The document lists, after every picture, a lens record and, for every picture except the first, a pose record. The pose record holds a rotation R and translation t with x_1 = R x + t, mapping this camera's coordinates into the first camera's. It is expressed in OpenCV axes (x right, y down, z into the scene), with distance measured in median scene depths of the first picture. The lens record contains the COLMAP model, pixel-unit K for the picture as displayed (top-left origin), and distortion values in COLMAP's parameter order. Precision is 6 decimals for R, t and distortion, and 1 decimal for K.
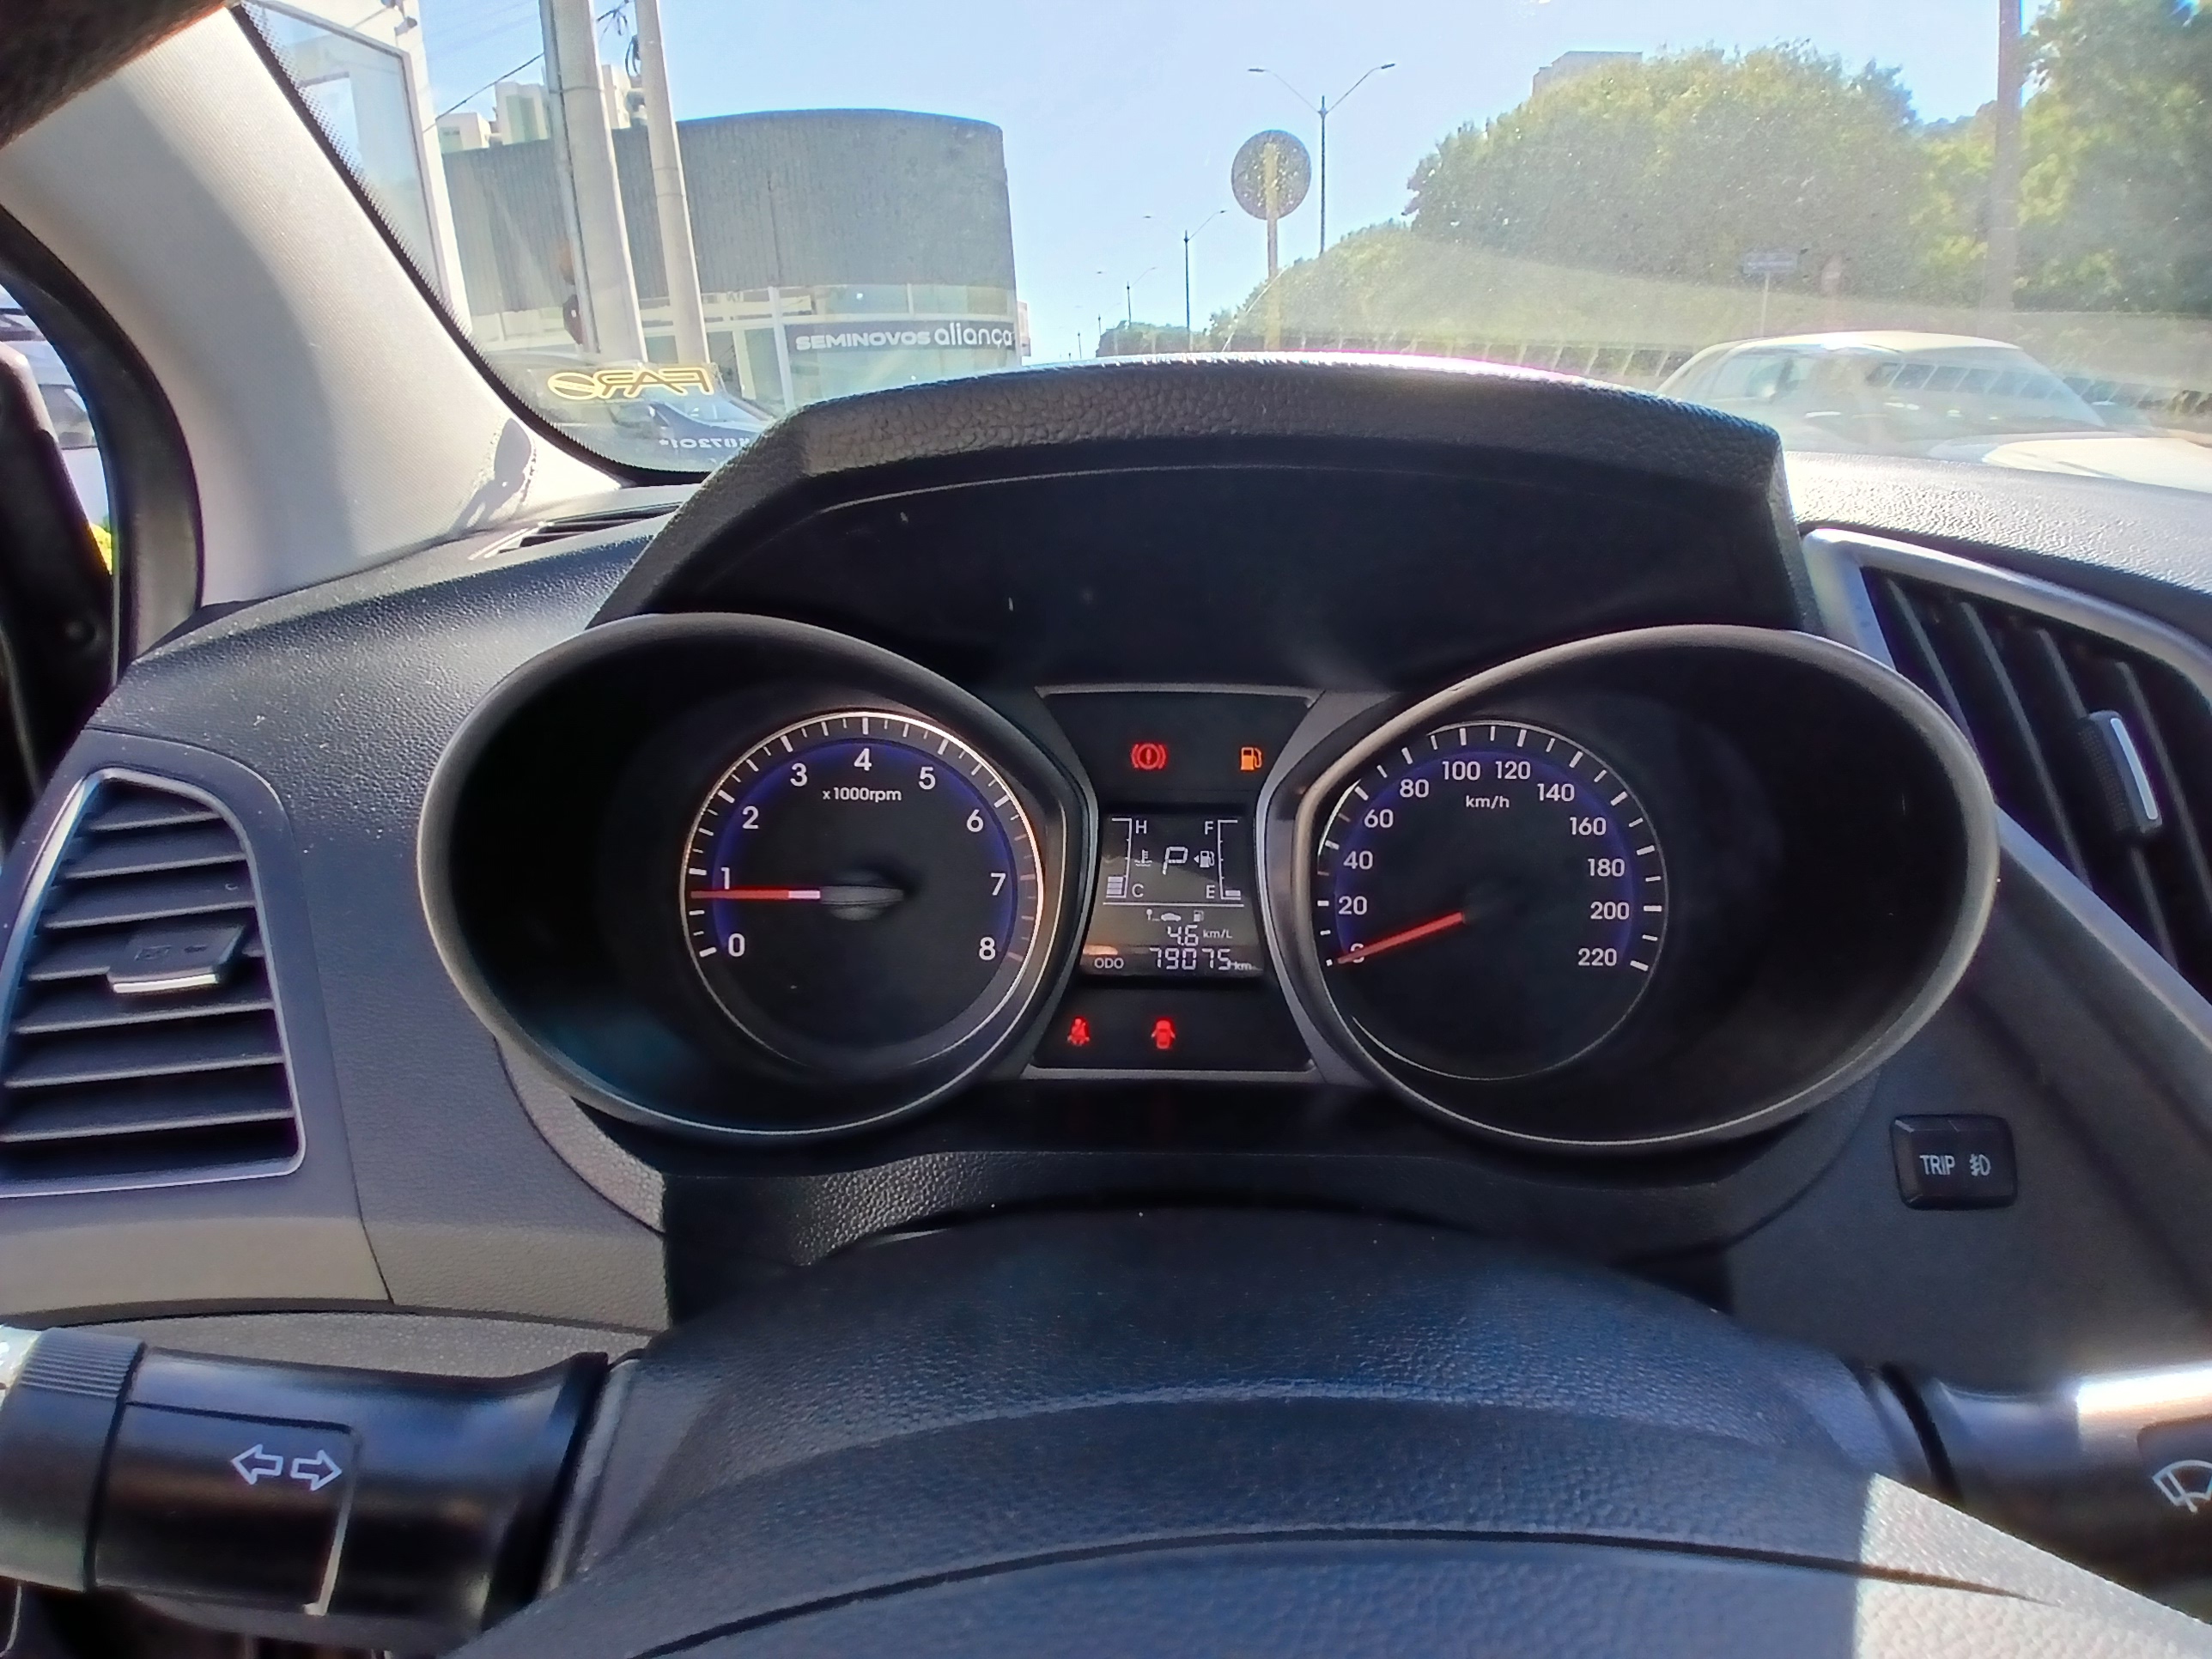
lens RADIAL K [[1087.0, 0, 1106.0], [0, 1087.0, 829.5], [0, 0, 1]] dist [-0.023195, -0.023788]
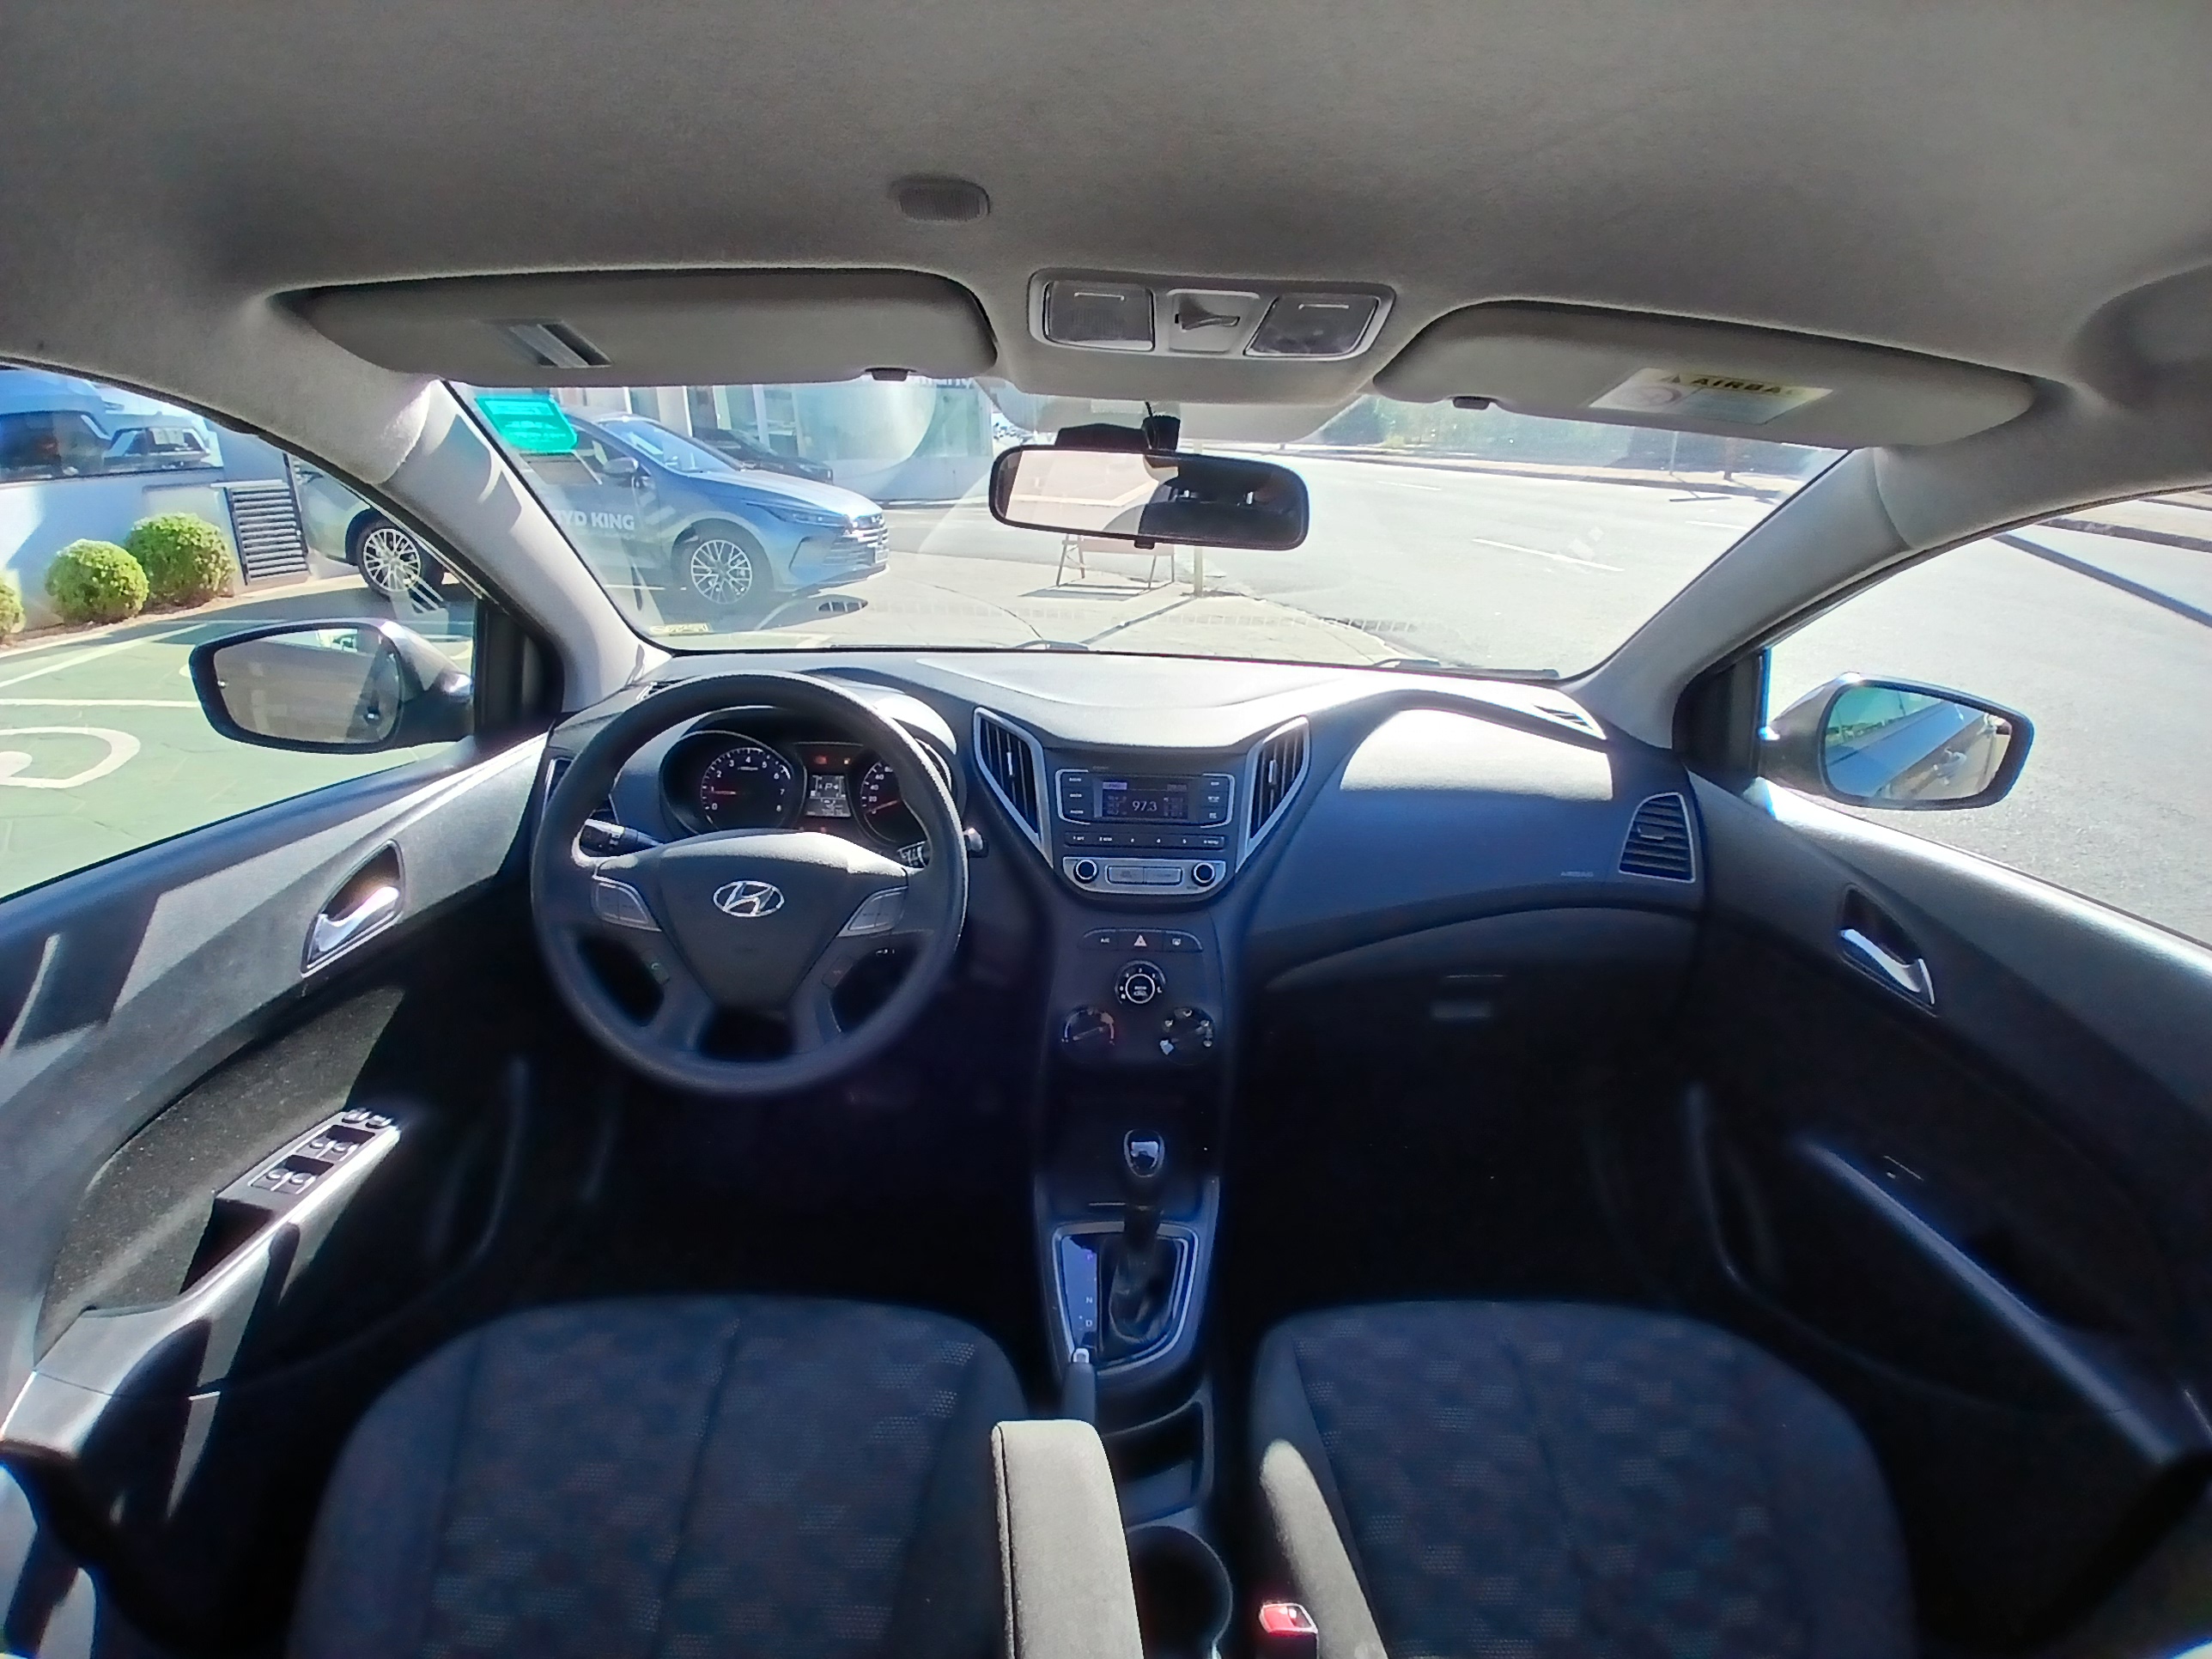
lens RADIAL K [[1087.0, 0, 1106.0], [0, 1087.0, 829.5], [0, 0, 1]] dist [-0.023195, -0.023788]
pose [[0.999456, 0.016970, 0.028274, 0.959437], [-0.016148, 0.999447, -0.029074, 0.280516], [-0.028752, 0.028602, 0.999177, -2.939065]]
